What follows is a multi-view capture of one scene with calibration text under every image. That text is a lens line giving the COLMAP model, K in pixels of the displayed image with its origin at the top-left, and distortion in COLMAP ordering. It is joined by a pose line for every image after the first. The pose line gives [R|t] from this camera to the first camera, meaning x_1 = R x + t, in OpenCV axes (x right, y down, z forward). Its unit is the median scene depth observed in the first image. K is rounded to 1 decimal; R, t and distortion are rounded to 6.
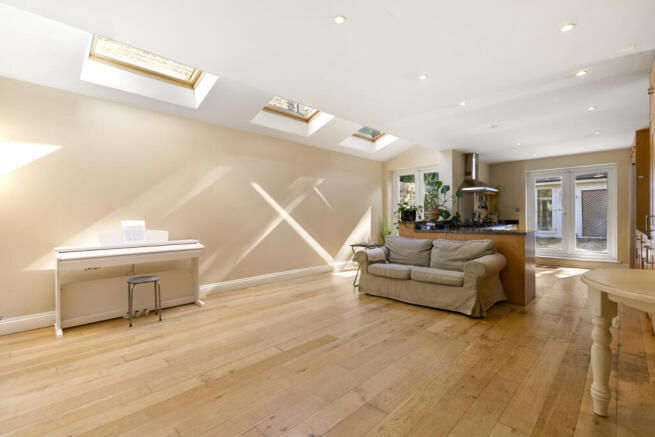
lens RADIAL K [[282.5, 0, 327.5], [0, 282.5, 218.5], [0, 0, 1]] dist [-0.027468, -0.000187]
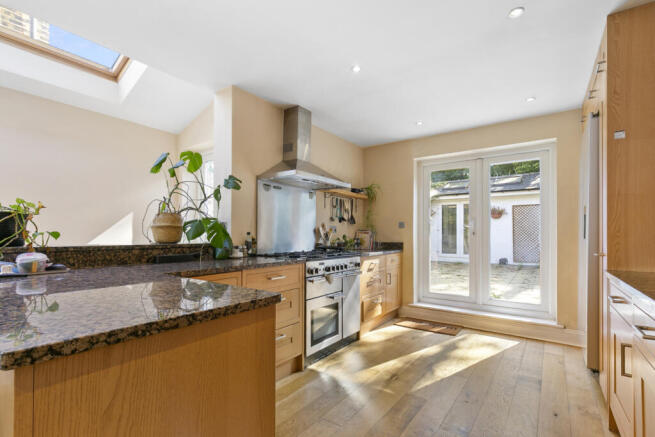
lens RADIAL K [[302.1, 0, 328.4], [0, 302.1, 227.8], [0, 0, 1]] dist [-0.014839, -0.000295]
pose [[0.983811, 0.016818, 0.178419, 0.430548], [-0.012090, 0.999547, -0.027549, -0.006309], [-0.178801, 0.024946, 0.983569, 0.422532]]
